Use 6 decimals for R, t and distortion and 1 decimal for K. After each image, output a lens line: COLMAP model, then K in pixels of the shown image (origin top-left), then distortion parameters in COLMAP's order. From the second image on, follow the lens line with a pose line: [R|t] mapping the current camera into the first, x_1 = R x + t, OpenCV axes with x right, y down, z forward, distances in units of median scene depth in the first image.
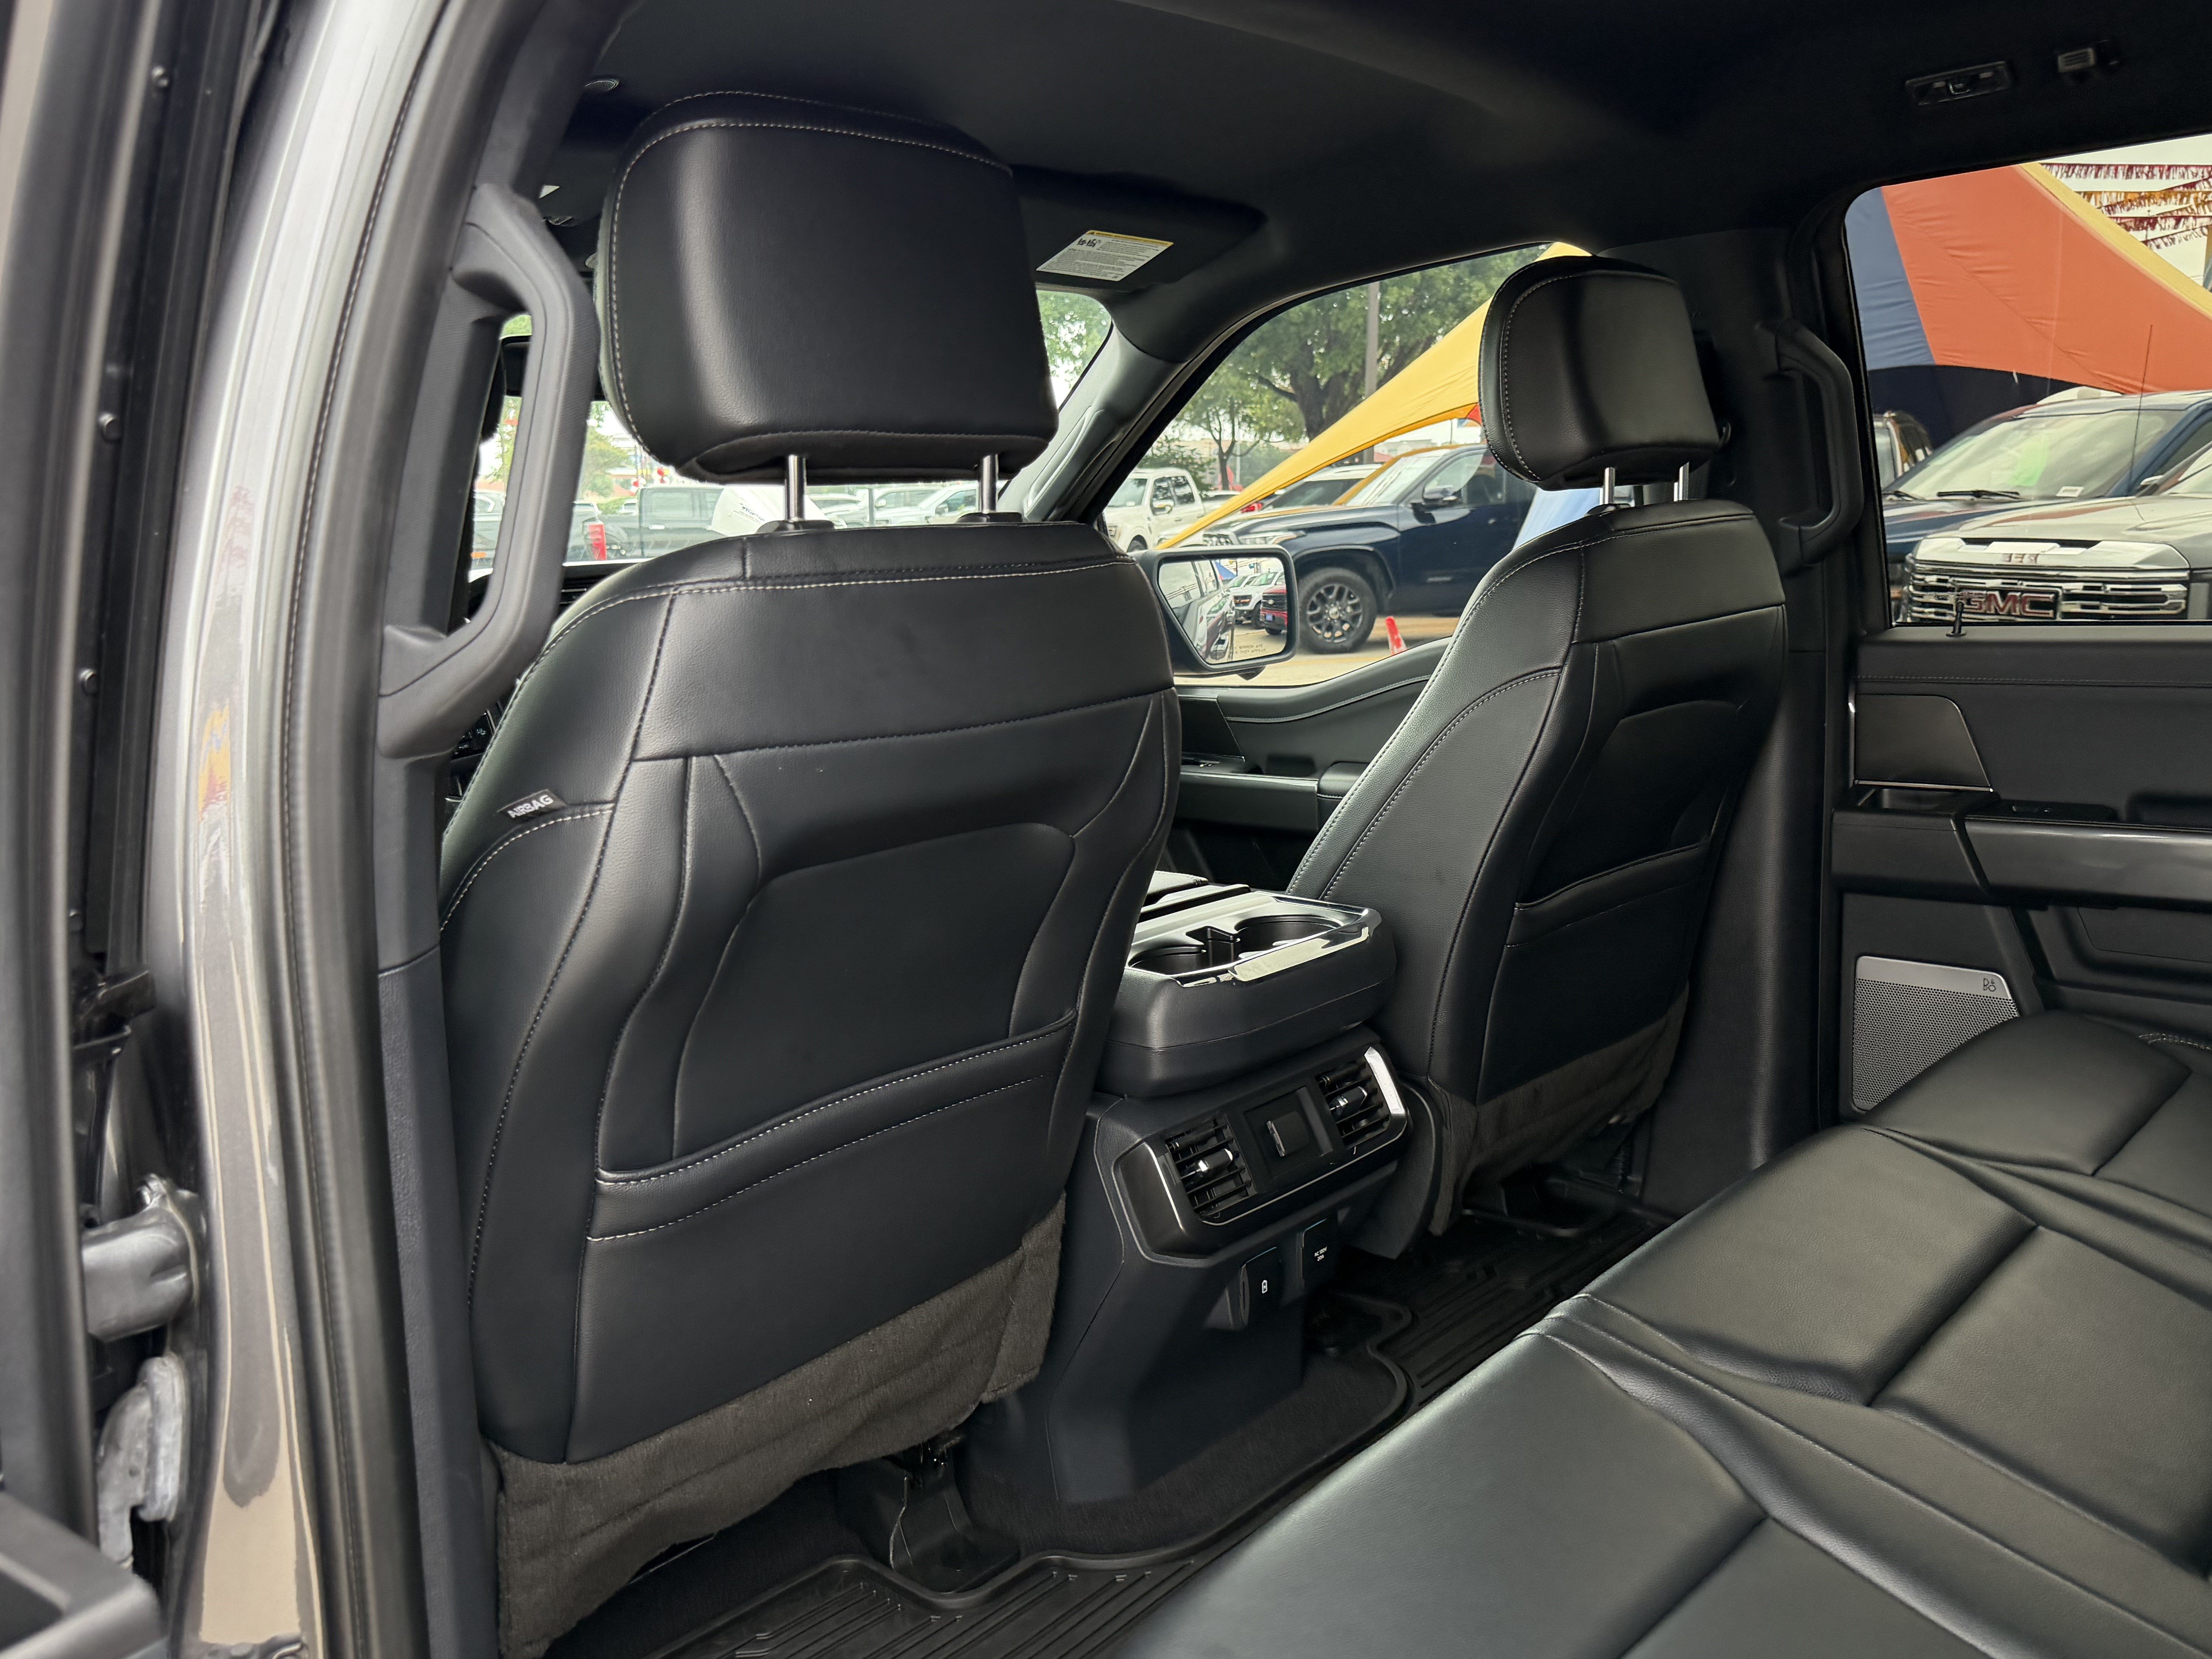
lens RADIAL K [[1806.1, 0, 1103.1], [0, 1806.1, 820.4], [0, 0, 1]] dist [0.117237, -0.126997]
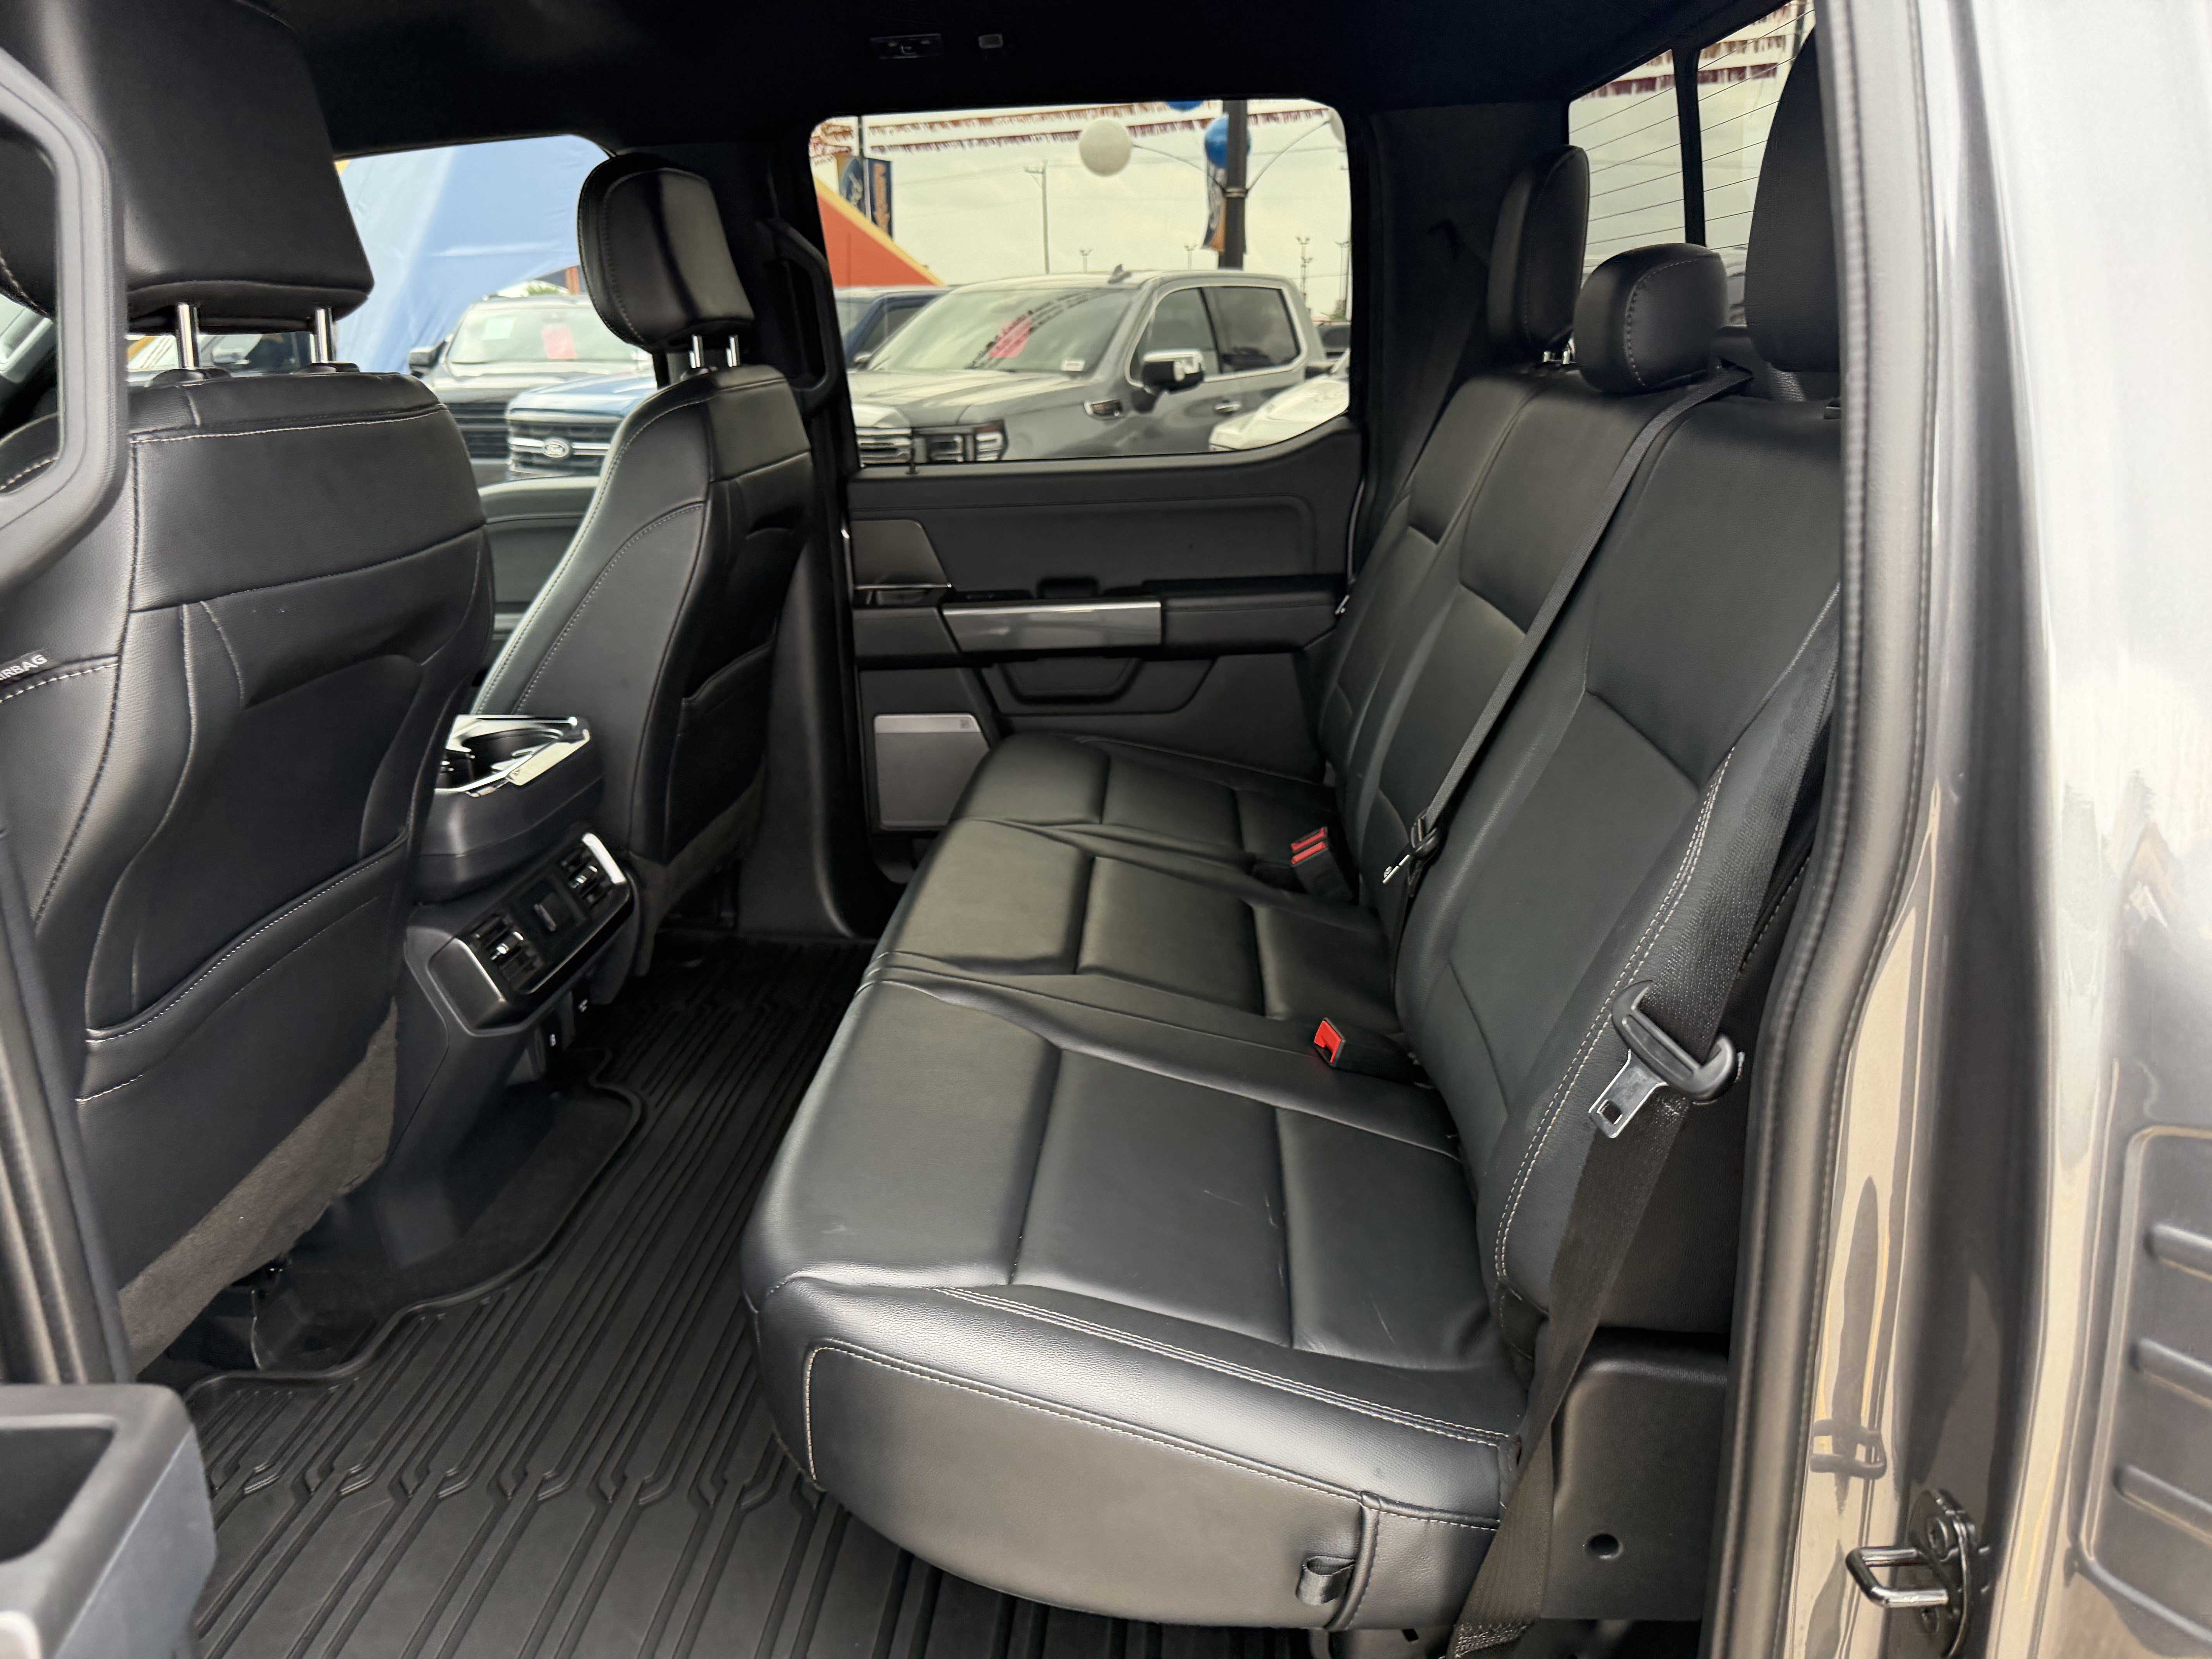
lens RADIAL K [[1539.6, 0, 1104.5], [0, 1539.6, 837.6], [0, 0, 1]] dist [0.135325, -0.163305]
pose [[0.781537, -0.173850, 0.599146, -0.235607], [0.101760, 0.983050, 0.152507, 0.006989], [-0.615504, -0.058221, 0.785981, -0.020676]]
